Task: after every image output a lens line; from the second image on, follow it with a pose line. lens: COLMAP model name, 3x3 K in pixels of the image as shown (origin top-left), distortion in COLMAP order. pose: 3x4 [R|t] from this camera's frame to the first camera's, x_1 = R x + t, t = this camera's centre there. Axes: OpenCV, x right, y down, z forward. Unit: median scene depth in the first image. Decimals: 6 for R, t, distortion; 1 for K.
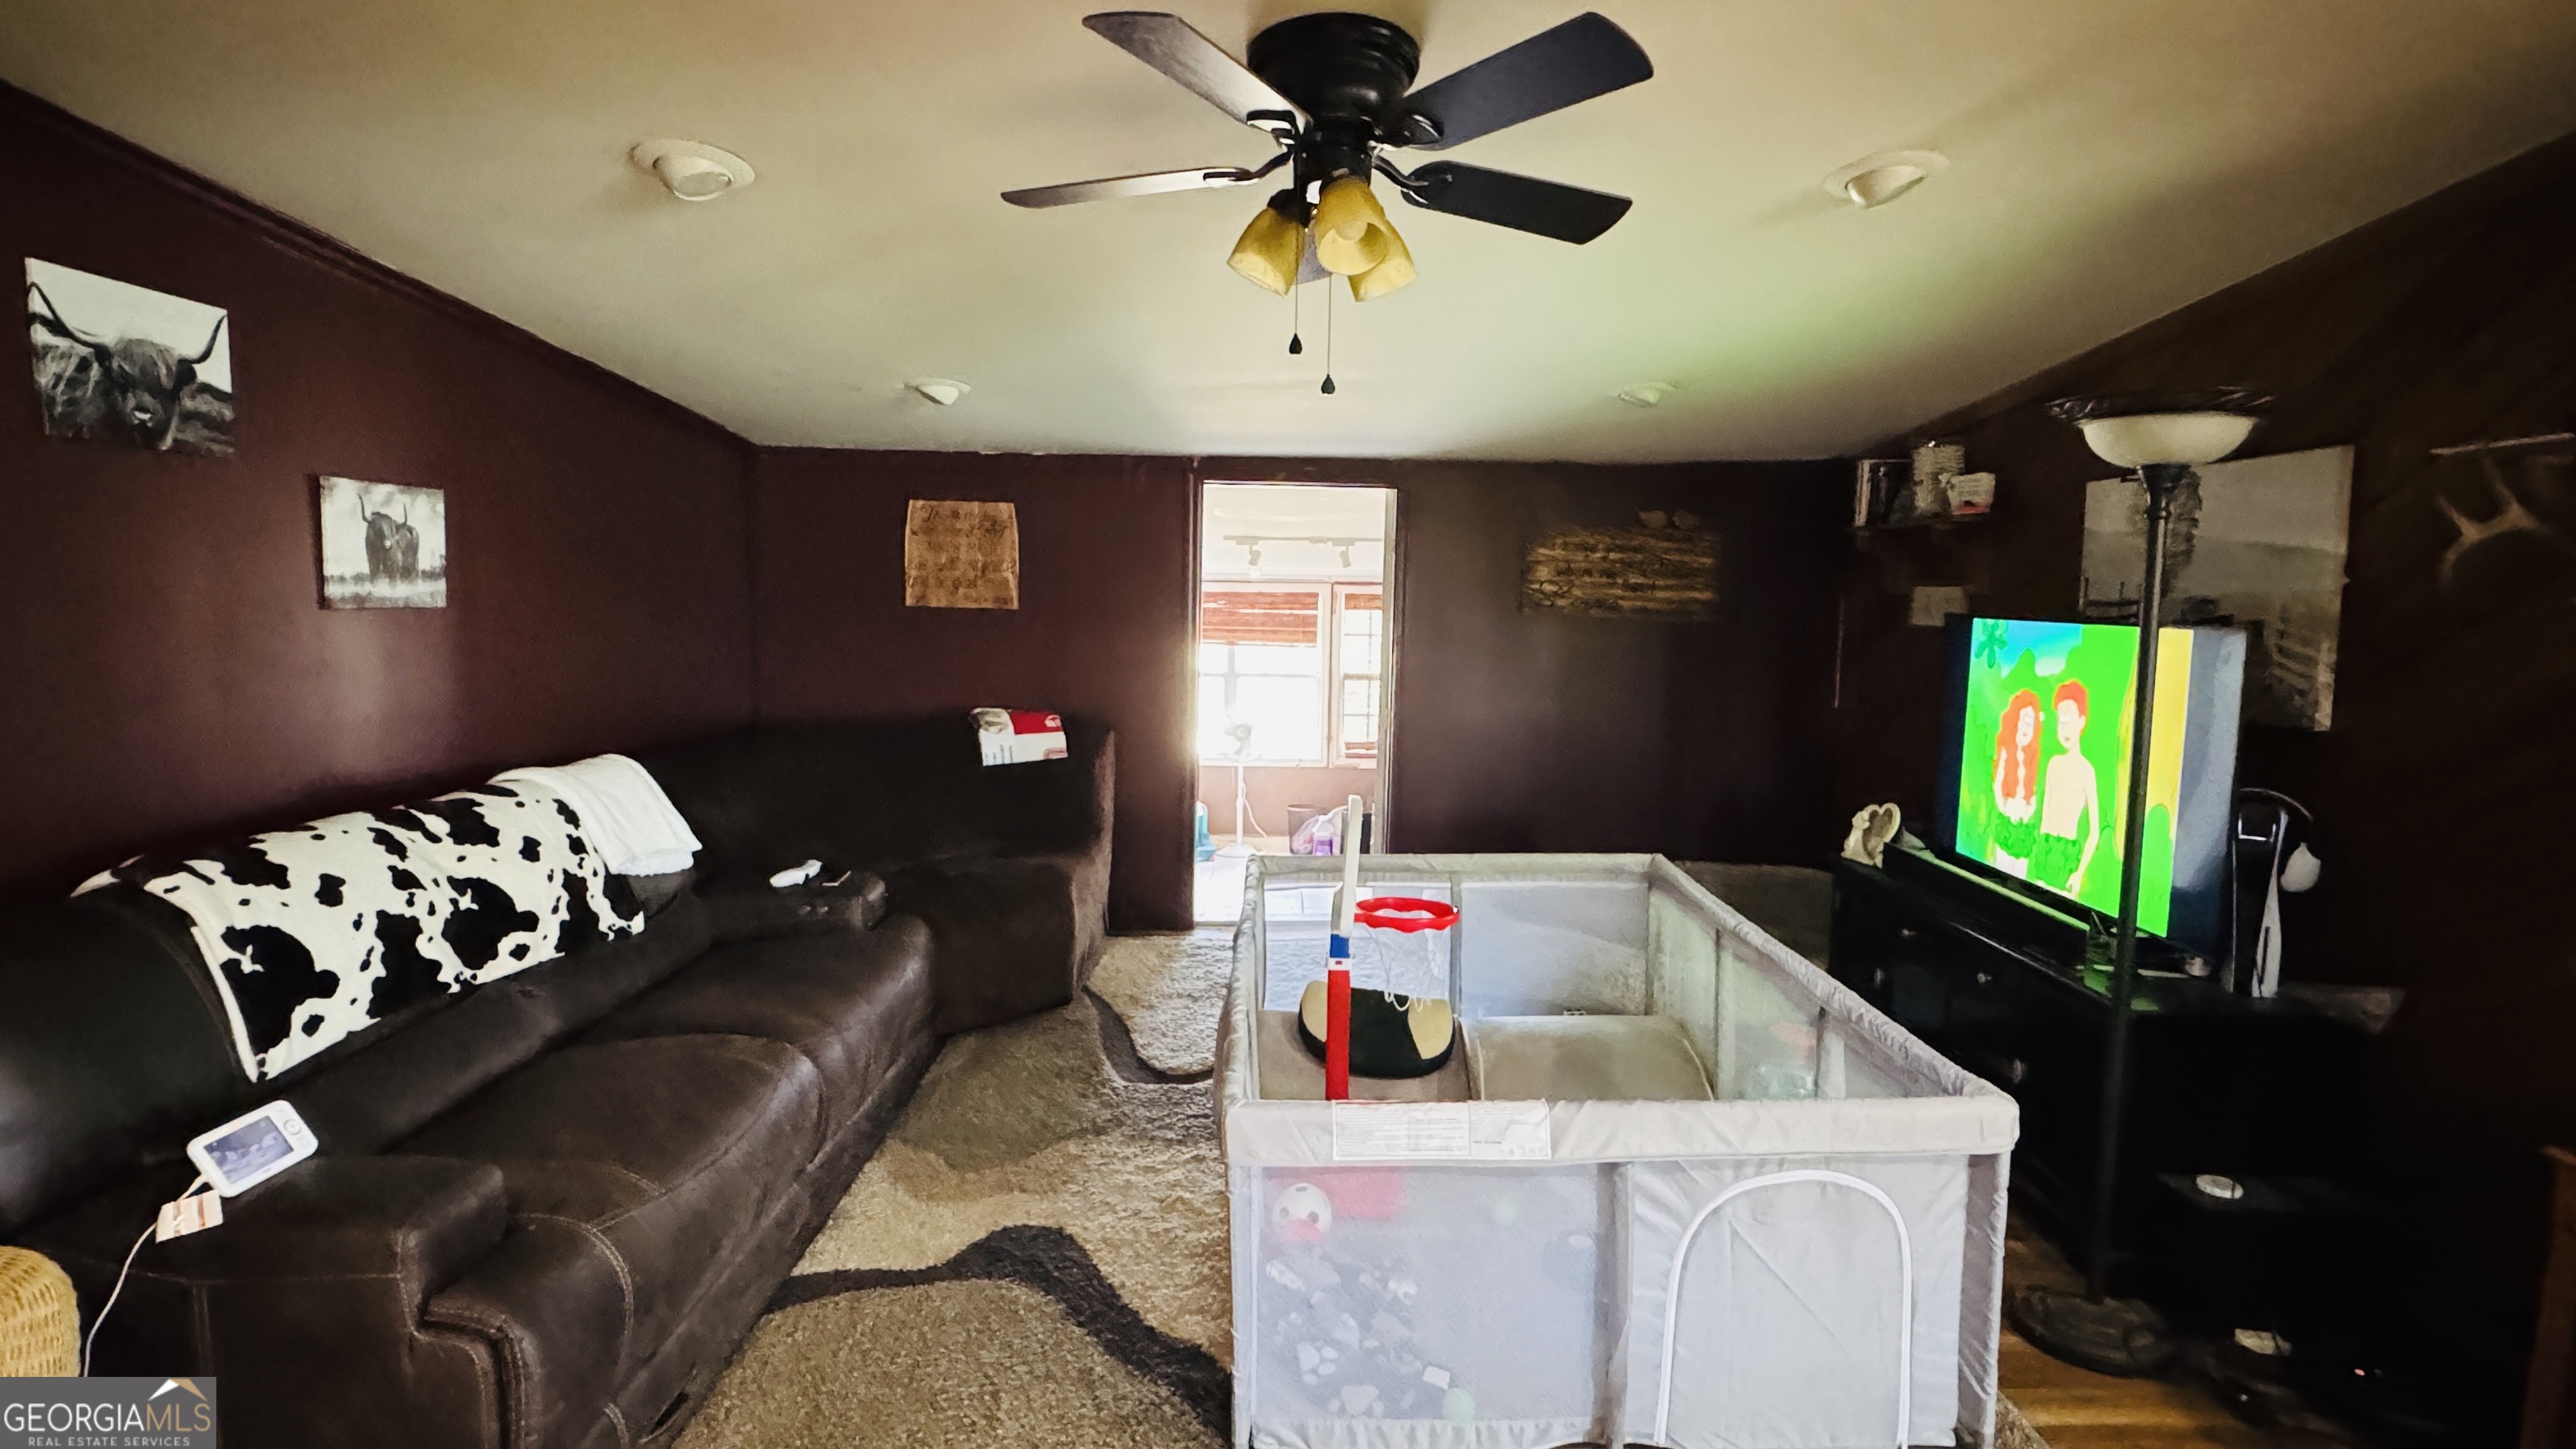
lens RADIAL K [[1250.7, 0, 1288.0], [0, 1250.7, 724.5], [0, 0, 1]] dist [-0.002196, -0.000610]
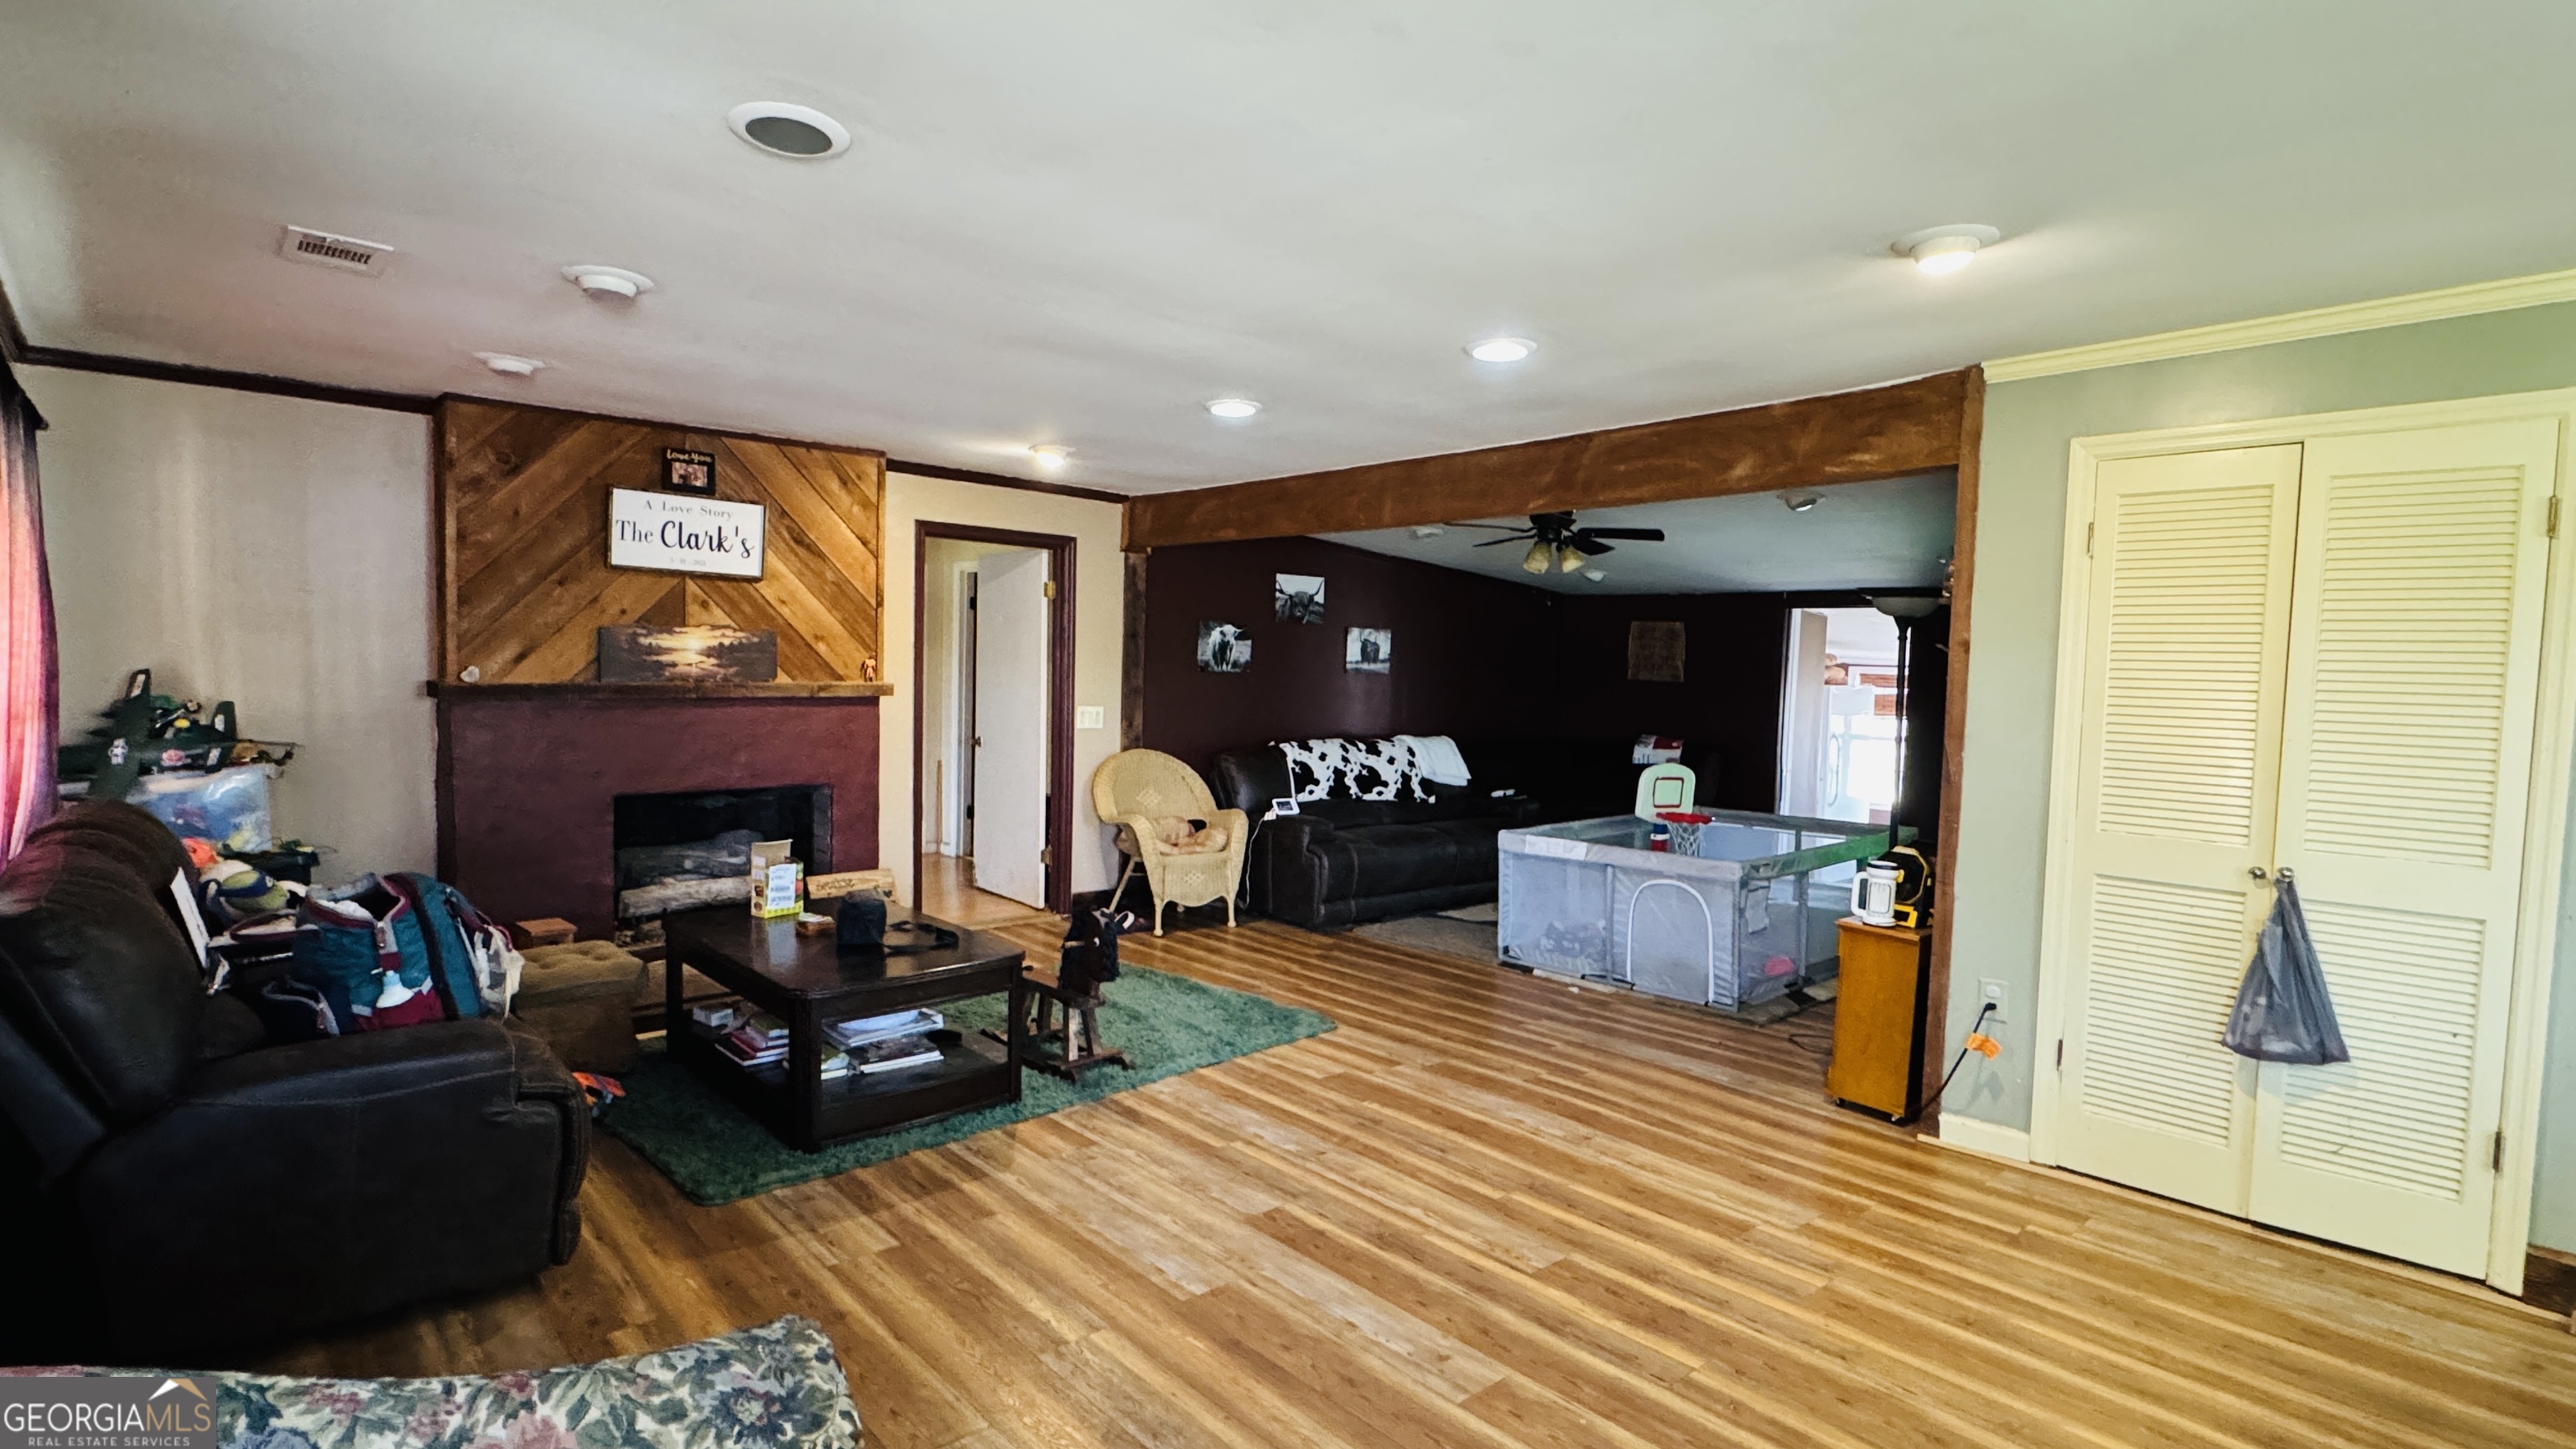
lens RADIAL K [[1250.7, 0, 1288.0], [0, 1250.7, 724.5], [0, 0, 1]] dist [-0.002196, -0.000610]
pose [[0.660193, 0.042801, -0.749875, 1.357177], [-0.093665, 0.995273, -0.025656, 0.117434], [0.745233, 0.087174, 0.661082, -1.036856]]
